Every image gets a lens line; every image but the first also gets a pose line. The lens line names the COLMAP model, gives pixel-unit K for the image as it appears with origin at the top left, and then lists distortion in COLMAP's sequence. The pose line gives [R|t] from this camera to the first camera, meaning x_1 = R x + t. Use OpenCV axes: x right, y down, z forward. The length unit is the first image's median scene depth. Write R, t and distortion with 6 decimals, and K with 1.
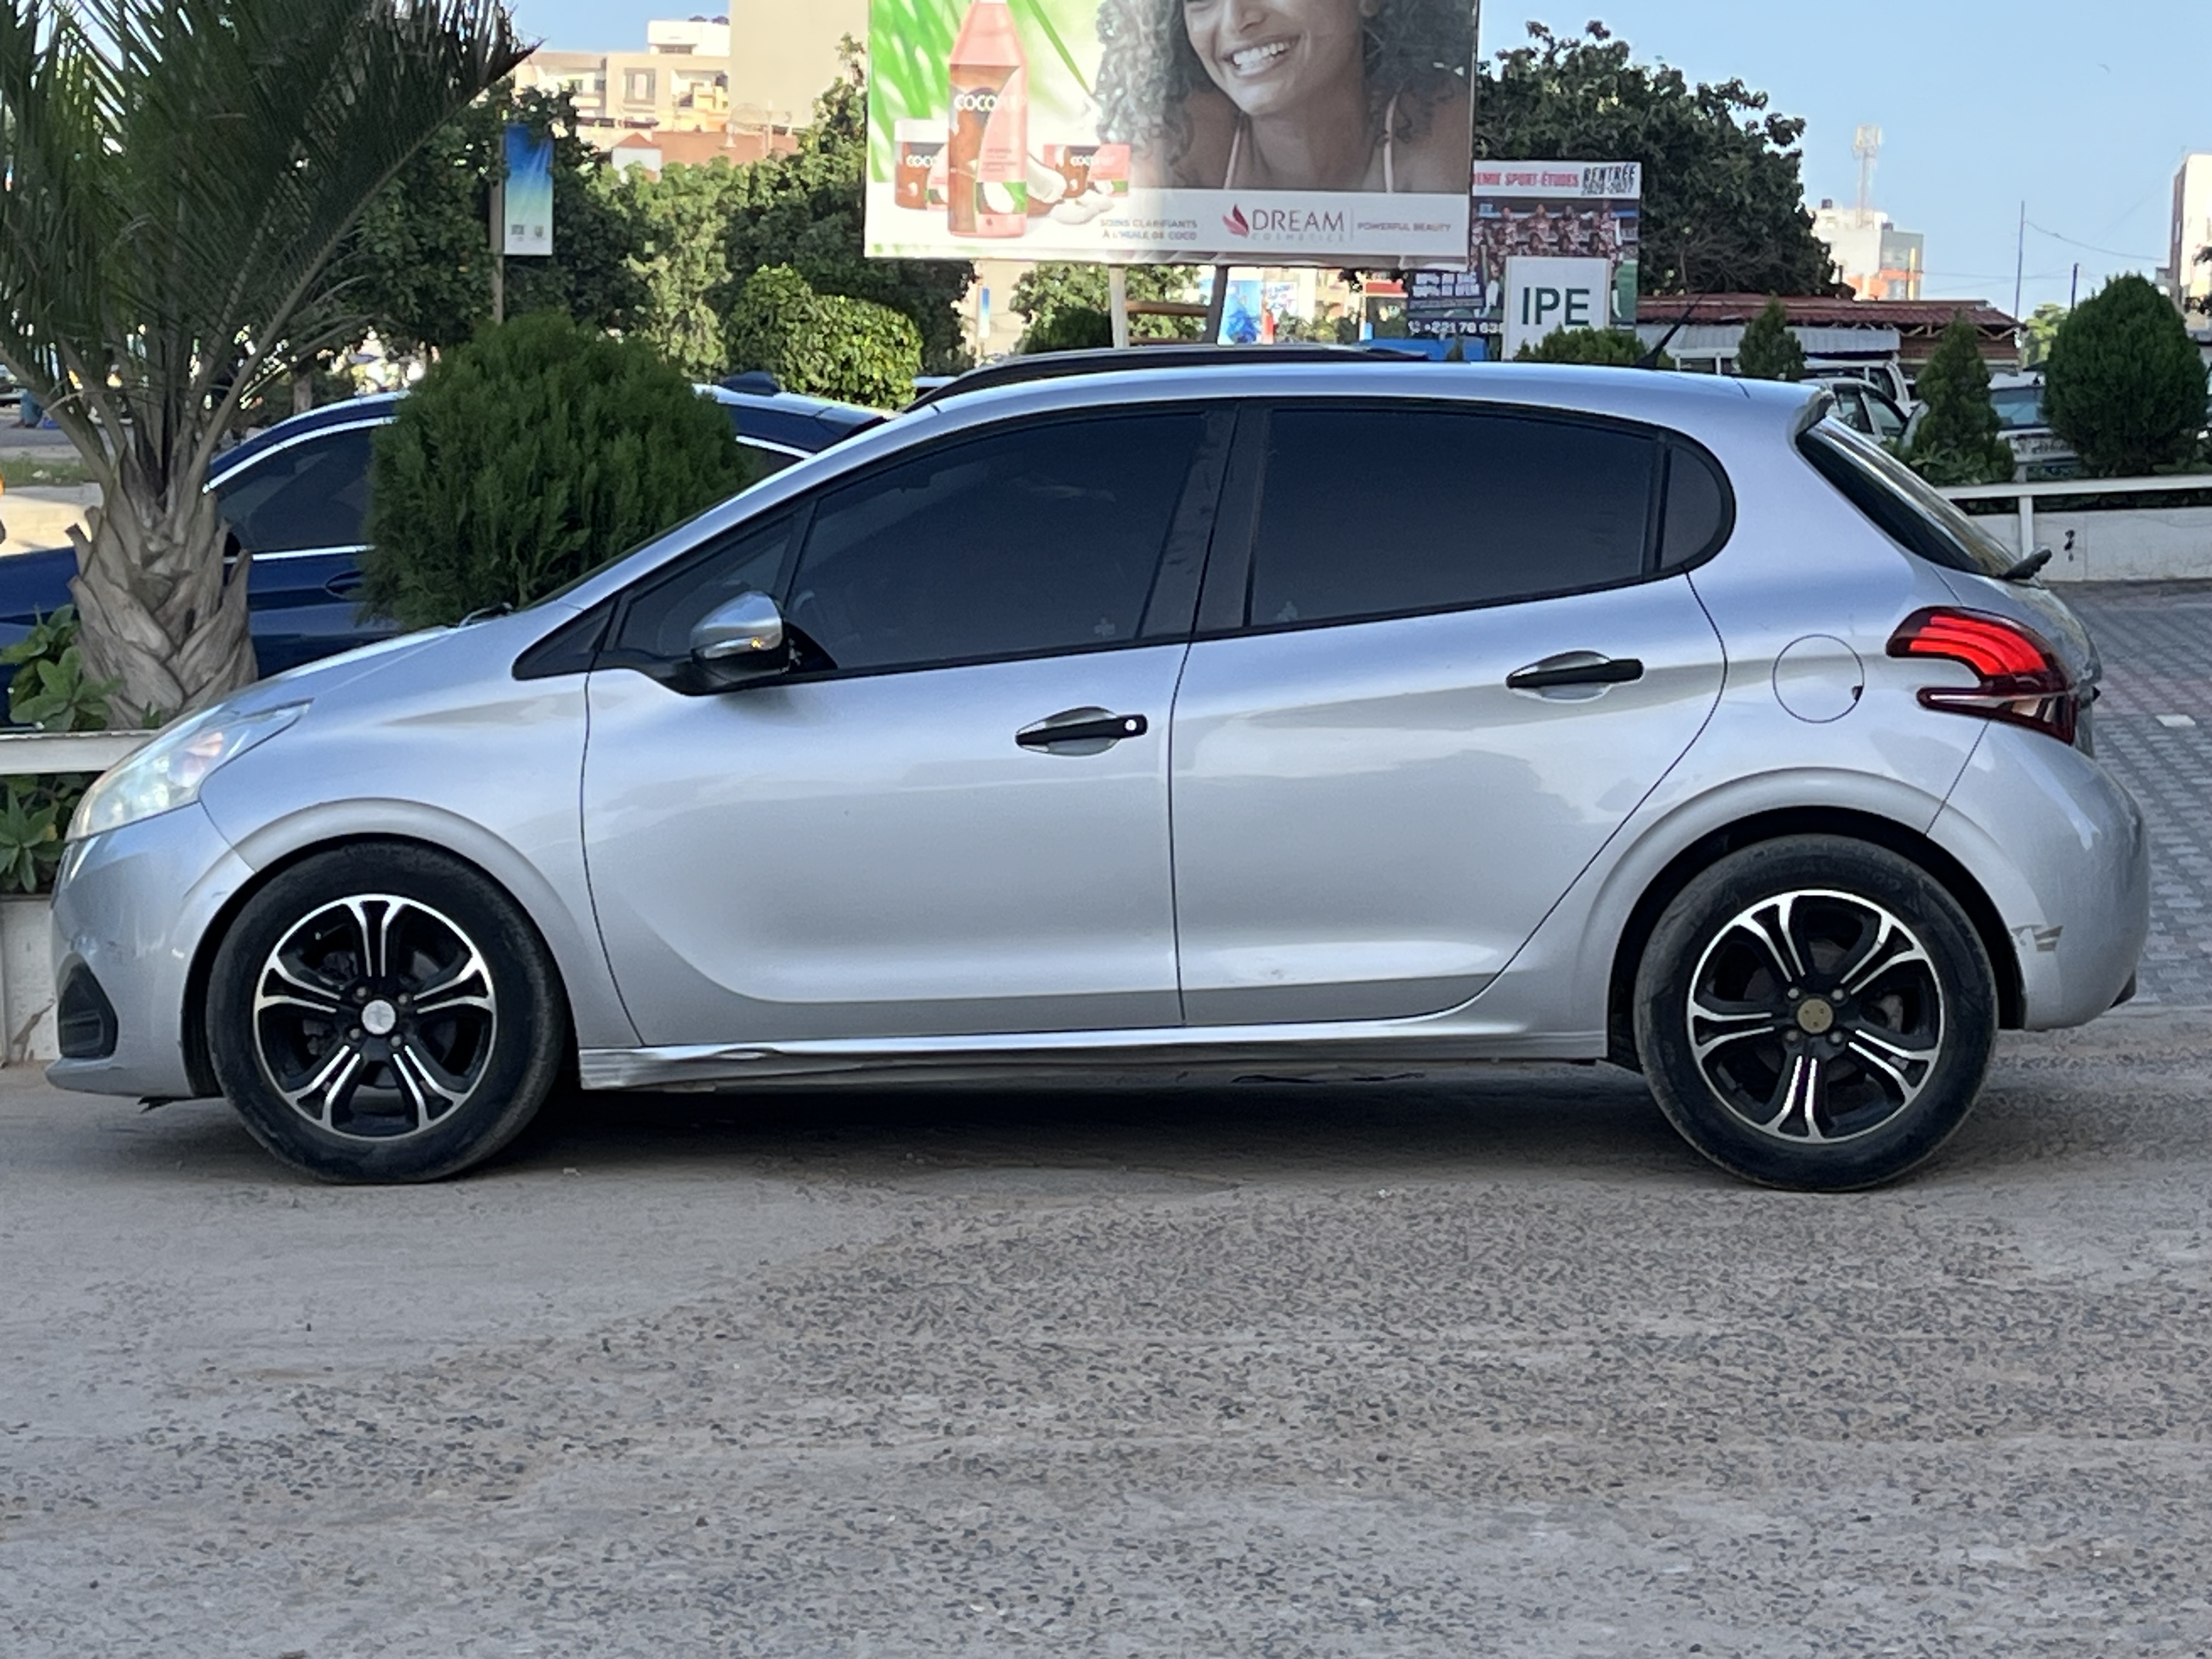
lens RADIAL K [[5305.5, 0, 1106.0], [0, 5305.5, 829.5], [0, 0, 1]] dist [0.202248, -0.326765]
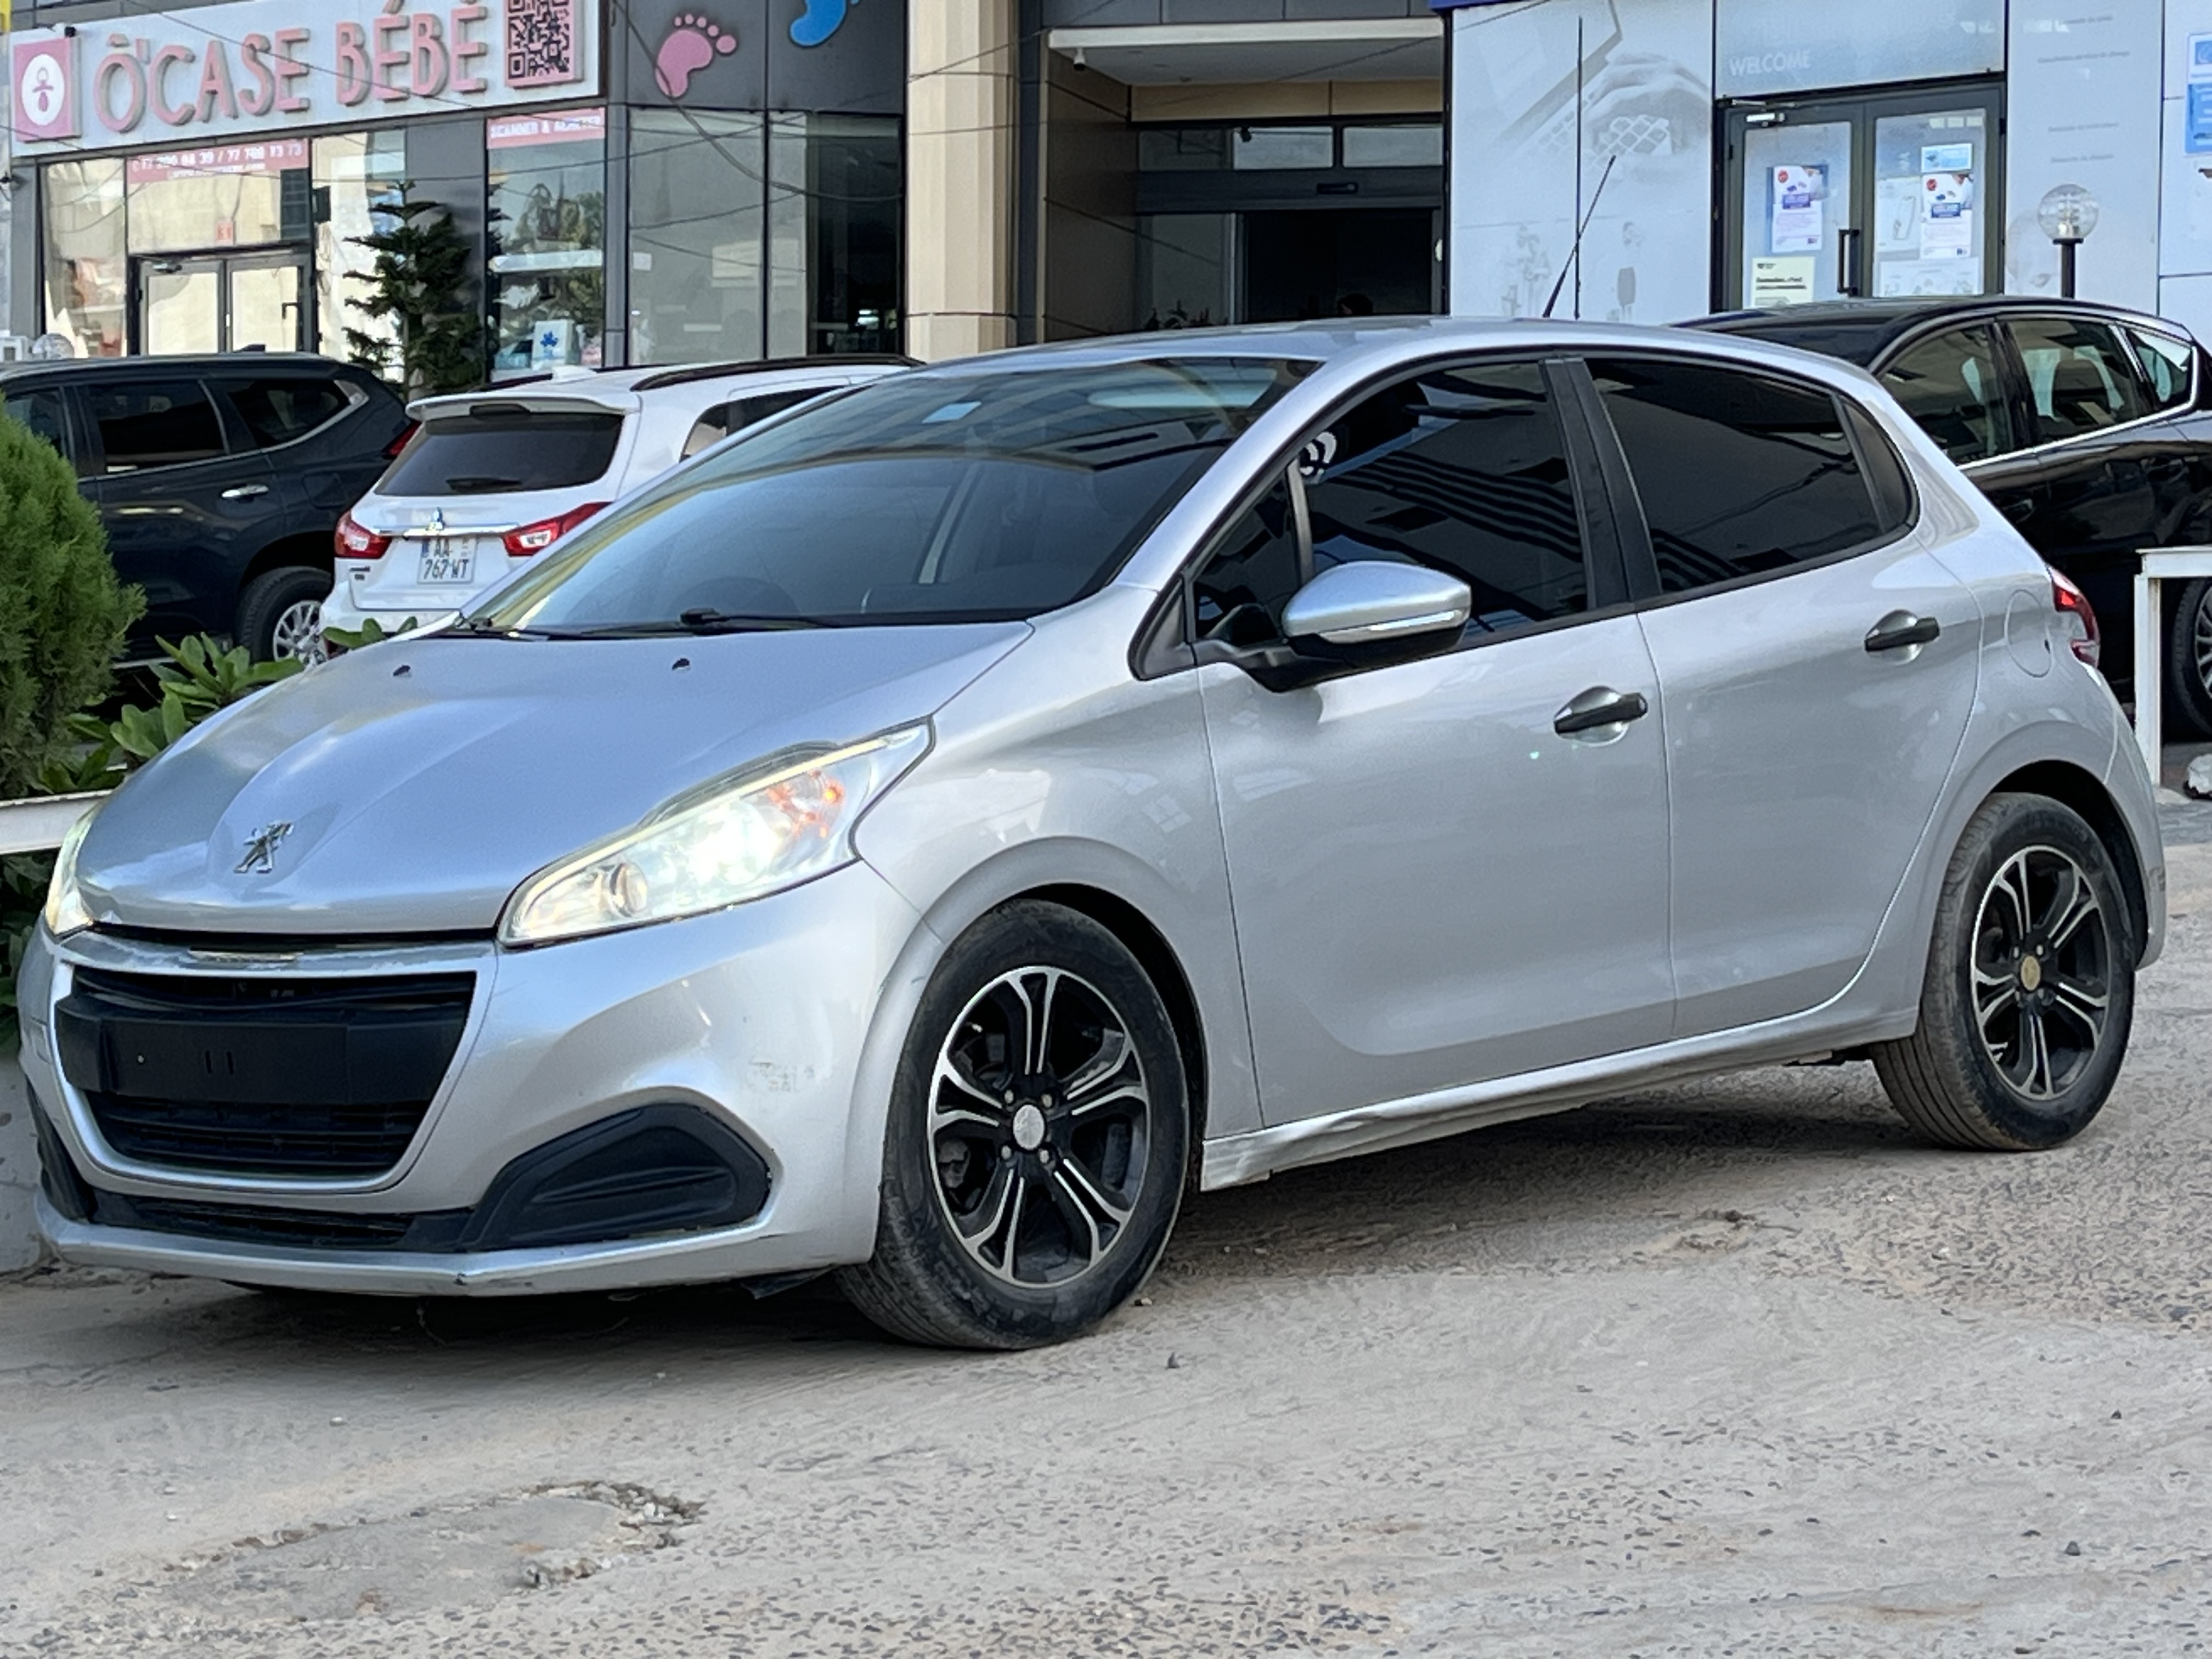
lens RADIAL K [[5305.5, 0, 1106.0], [0, 5305.5, 829.5], [0, 0, 1]] dist [0.202248, -0.326765]
pose [[0.555966, -0.047203, 0.829864, -0.782300], [0.089286, 0.996001, -0.003164, -0.004039], [-0.826396, 0.075854, 0.557957, 0.576284]]
